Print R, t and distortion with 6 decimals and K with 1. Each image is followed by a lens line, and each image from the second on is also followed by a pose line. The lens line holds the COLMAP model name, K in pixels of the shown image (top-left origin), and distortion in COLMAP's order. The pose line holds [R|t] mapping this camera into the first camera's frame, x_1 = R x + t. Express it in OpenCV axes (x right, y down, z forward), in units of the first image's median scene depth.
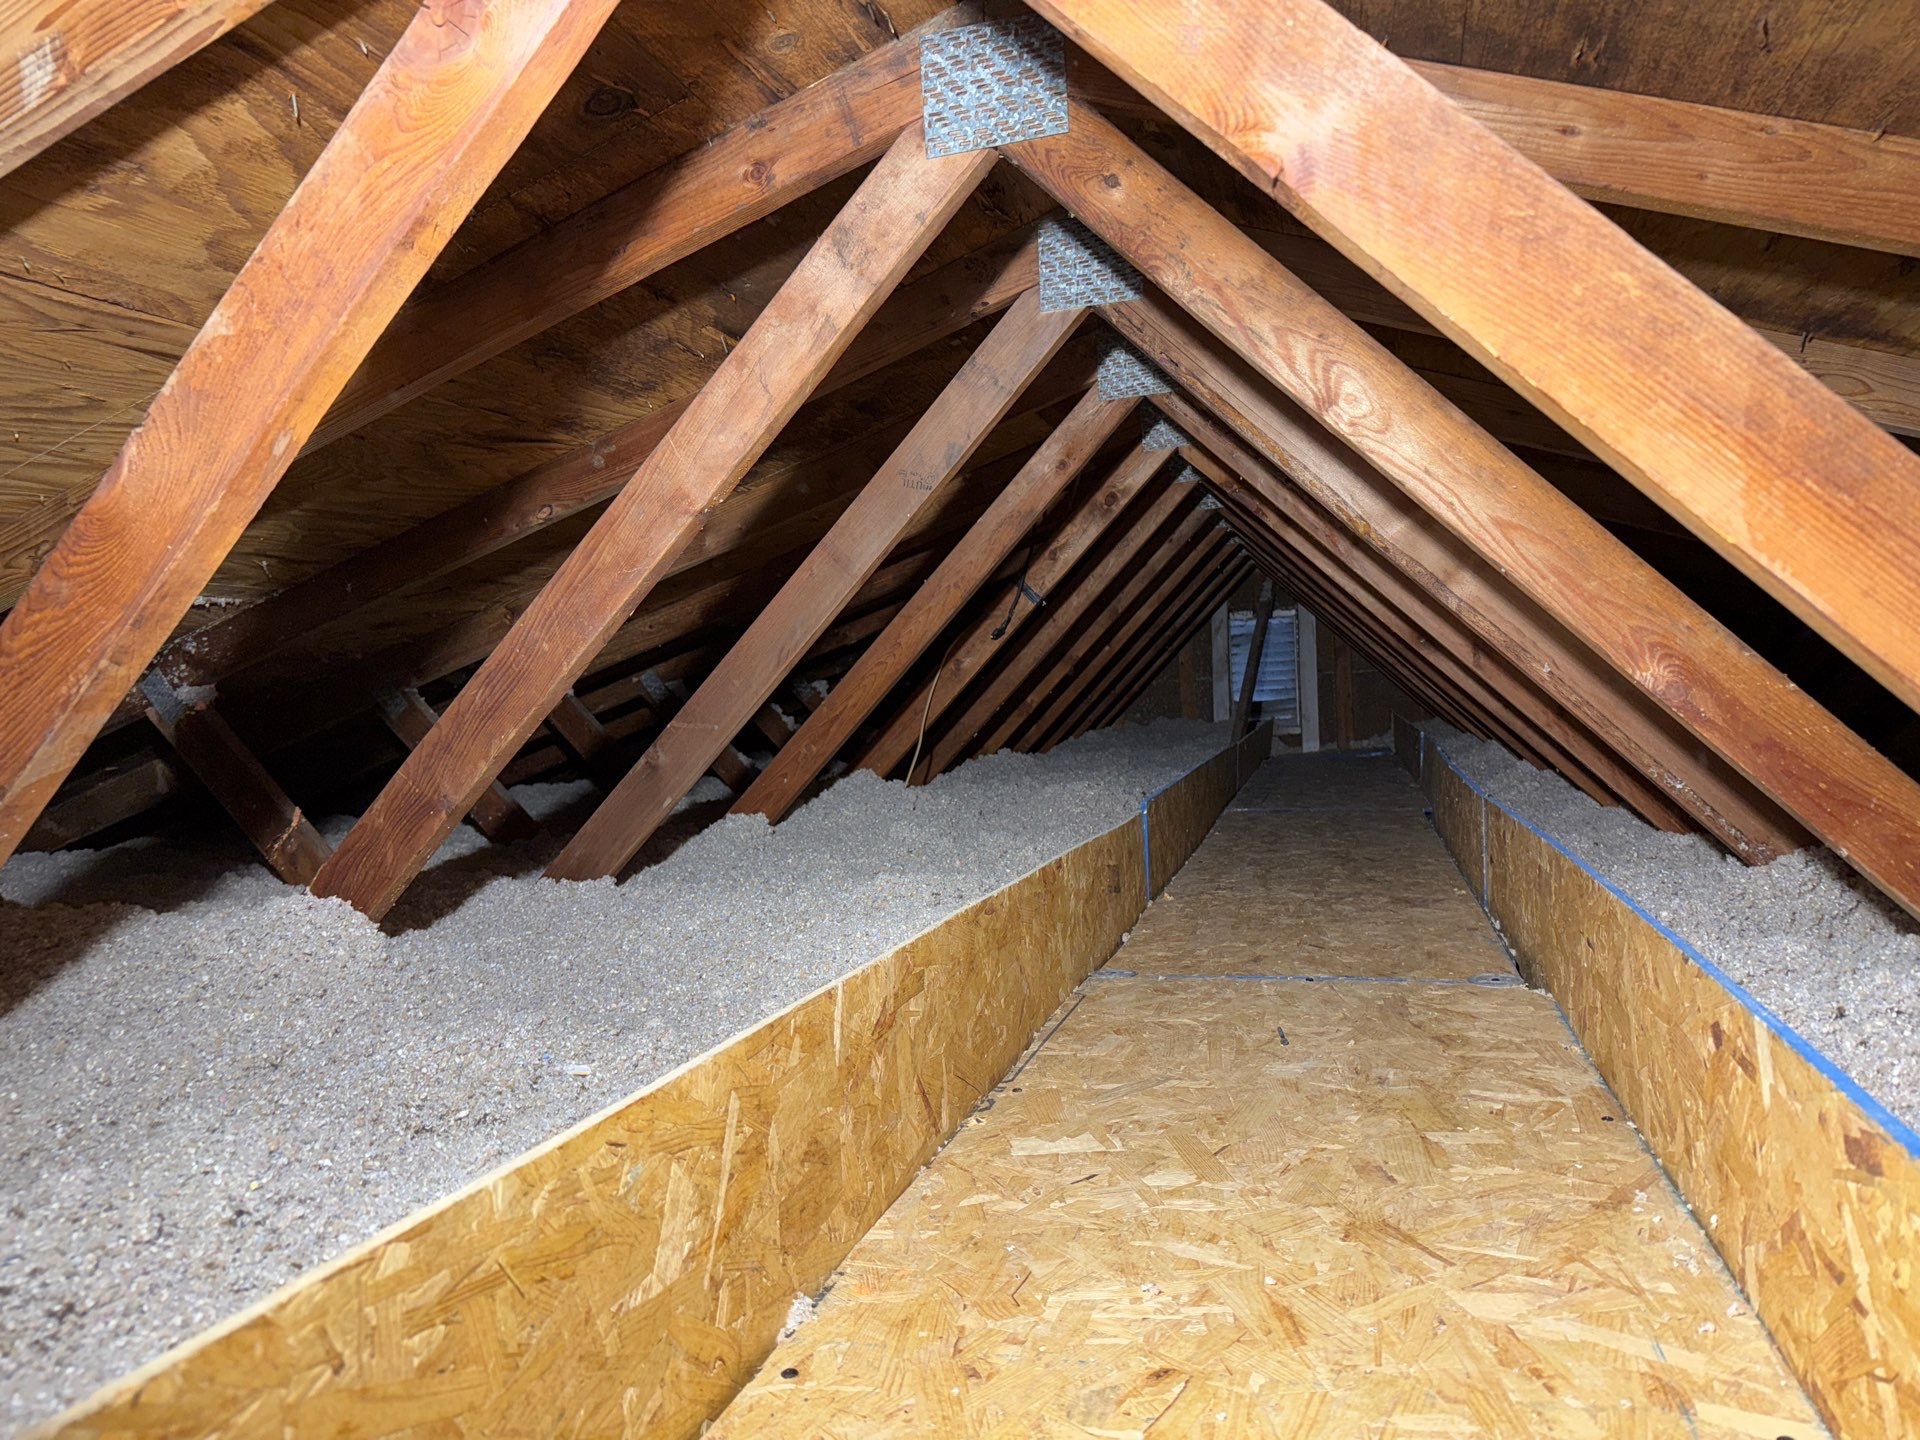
lens RADIAL K [[1493.4, 0, 960.0], [0, 1493.4, 720.0], [0, 0, 1]] dist [0.246562, -0.539955]
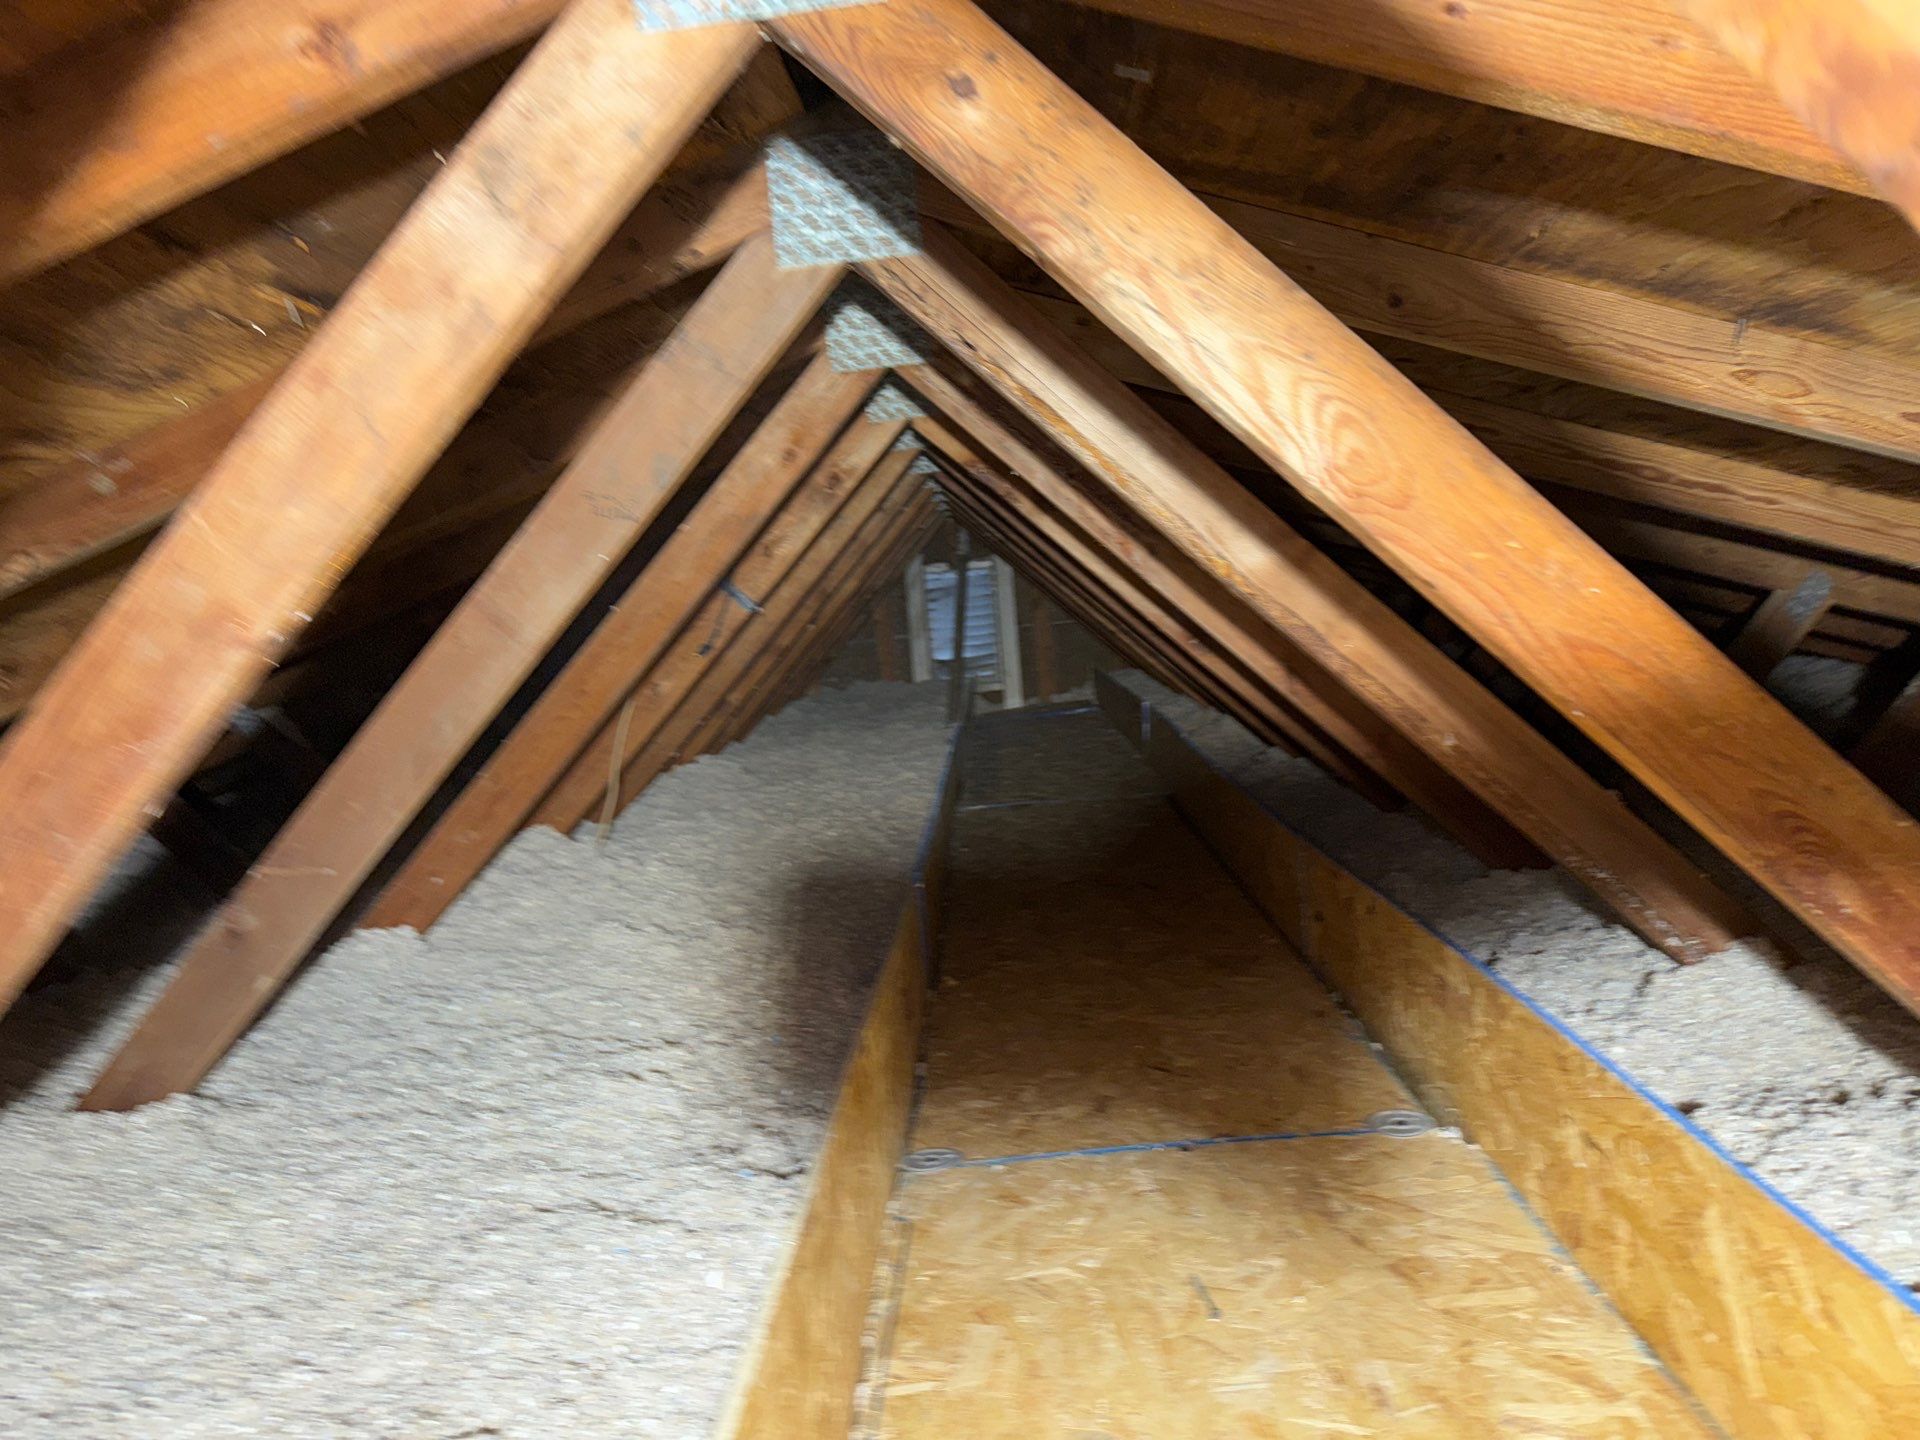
lens RADIAL K [[1409.1, 0, 995.3], [0, 1409.1, 731.0], [0, 0, 1]] dist [0.088312, -0.135930]
pose [[0.961850, -0.072783, 0.263717, -0.032873], [0.049989, 0.994490, 0.092146, -0.090002], [-0.268971, -0.075448, 0.960189, 0.259647]]
